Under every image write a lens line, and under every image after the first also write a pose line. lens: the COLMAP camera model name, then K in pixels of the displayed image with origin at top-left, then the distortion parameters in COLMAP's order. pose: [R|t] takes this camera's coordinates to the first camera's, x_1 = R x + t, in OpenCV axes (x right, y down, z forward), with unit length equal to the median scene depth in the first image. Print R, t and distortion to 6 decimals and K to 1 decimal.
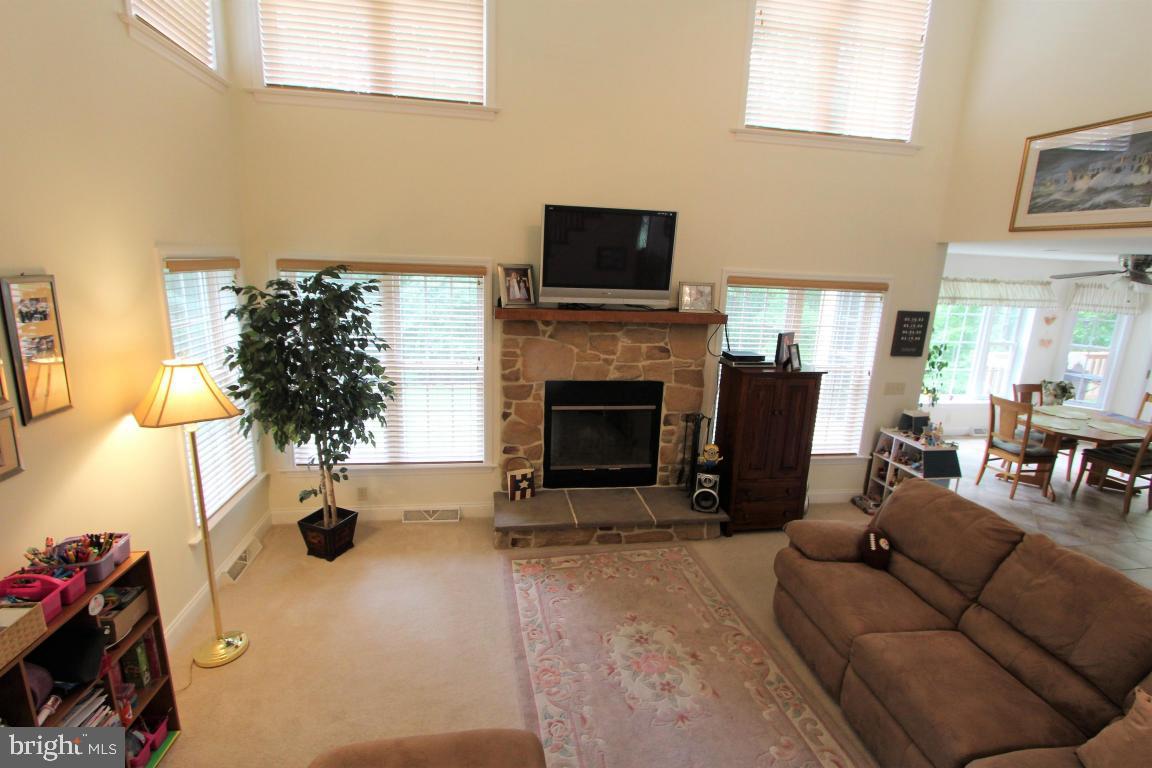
lens RADIAL K [[526.8, 0, 574.7], [0, 526.8, 379.4], [0, 0, 1]] dist [-0.022832, 0.004394]
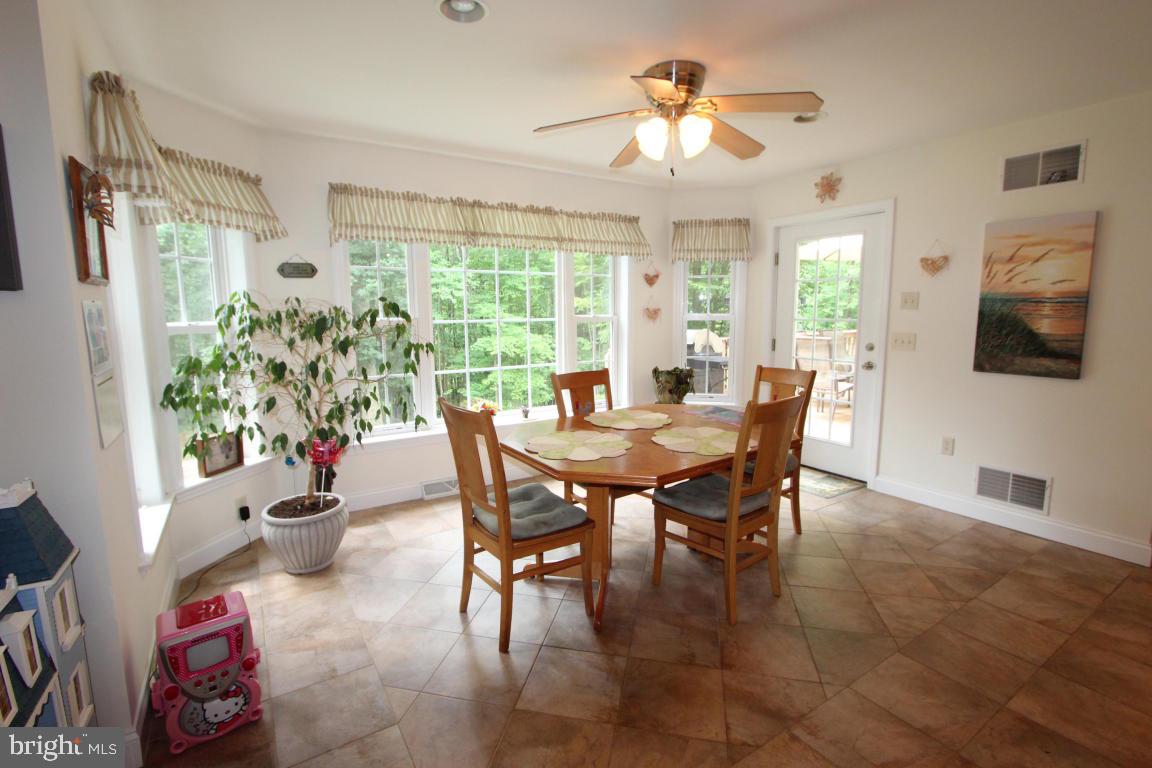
lens RADIAL K [[526.8, 0, 574.7], [0, 526.8, 379.4], [0, 0, 1]] dist [-0.022832, 0.004394]
pose [[0.921144, -0.092948, 0.377960, 0.588517], [0.122582, 0.990930, -0.055061, 0.040133], [-0.369414, 0.097050, 0.924183, 0.448433]]
